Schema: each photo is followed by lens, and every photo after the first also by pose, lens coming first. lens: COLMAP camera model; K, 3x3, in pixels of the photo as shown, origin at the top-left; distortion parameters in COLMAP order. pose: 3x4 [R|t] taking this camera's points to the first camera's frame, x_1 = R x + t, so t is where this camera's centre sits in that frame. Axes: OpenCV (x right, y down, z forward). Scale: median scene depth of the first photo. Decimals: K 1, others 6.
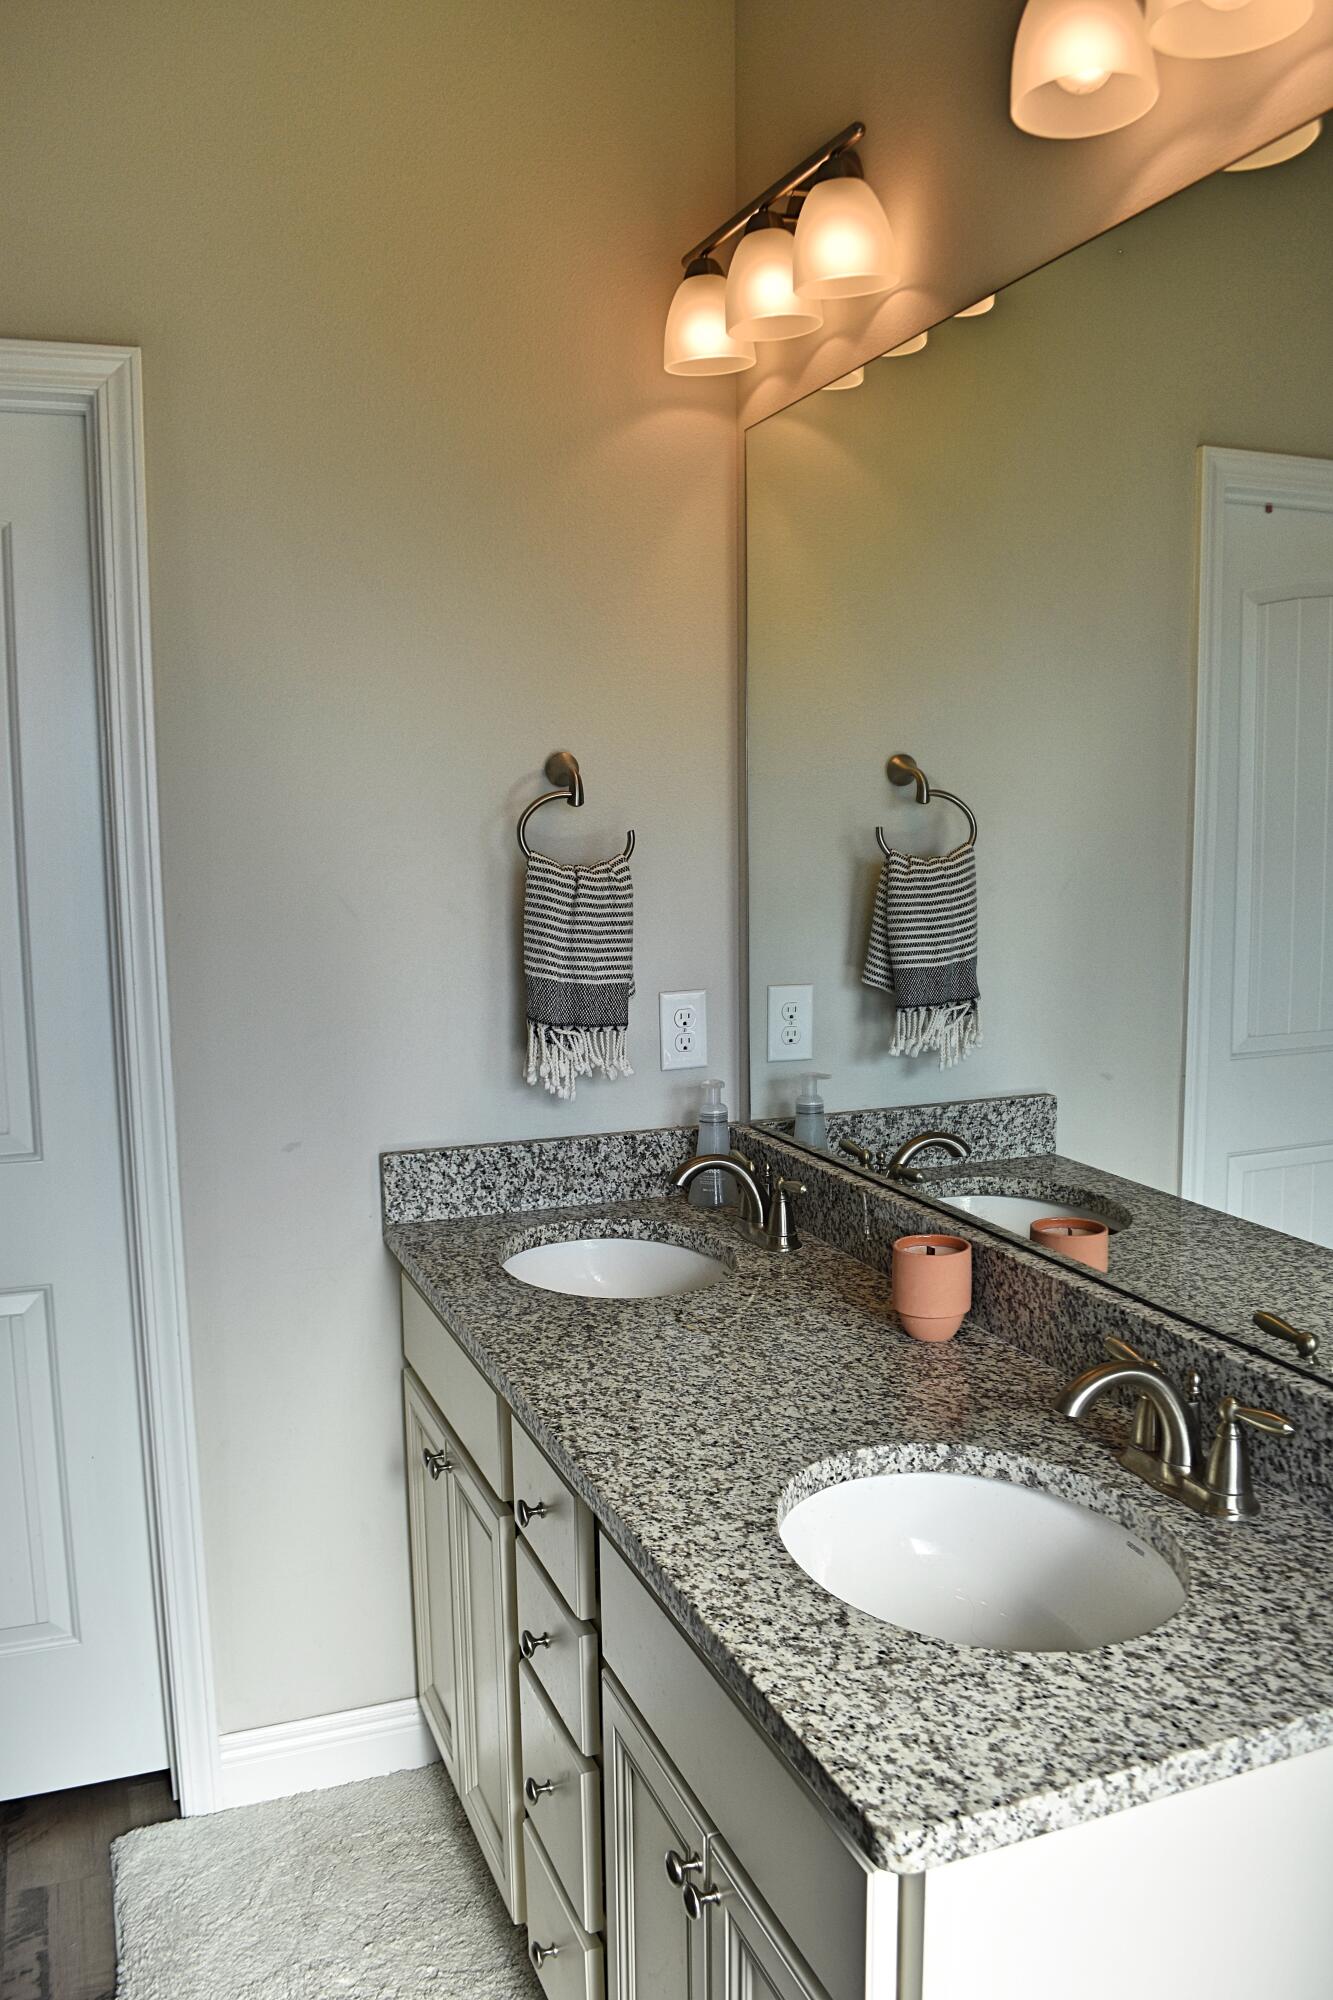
lens RADIAL K [[1581.1, 0, 668.2], [0, 1581.1, 1009.3], [0, 0, 1]] dist [-0.088757, 0.008790]
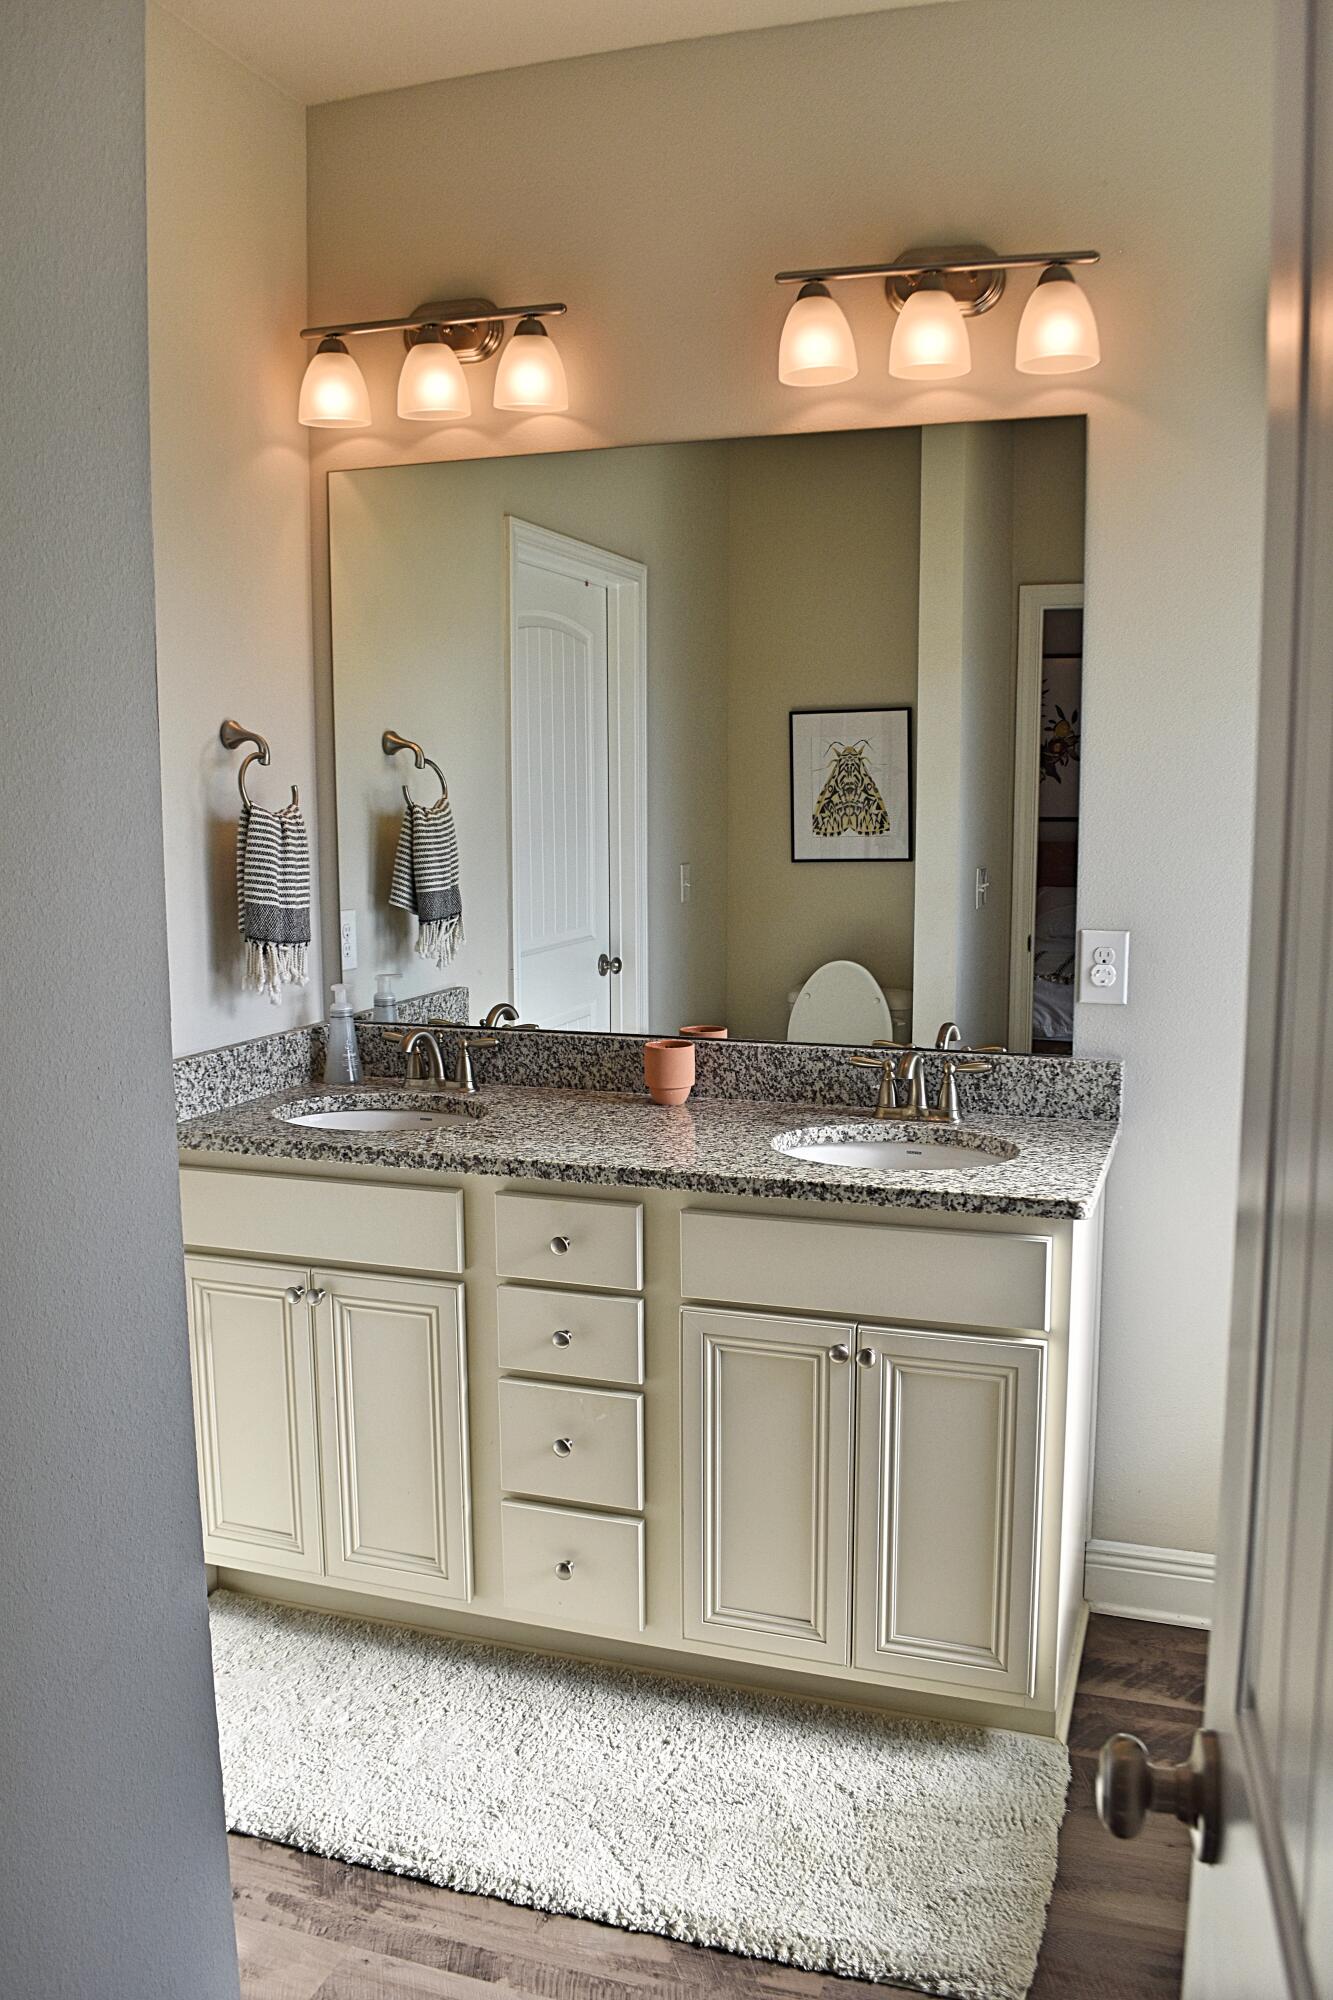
lens RADIAL K [[1581.1, 0, 718.9], [0, 1581.1, 1003.2], [0, 0, 1]] dist [-0.088757, 0.008790]
pose [[0.640070, -0.093960, 0.762550, -0.762688], [0.091332, 0.994762, 0.045911, 0.030813], [-0.762869, 0.040259, 0.645299, -0.045334]]
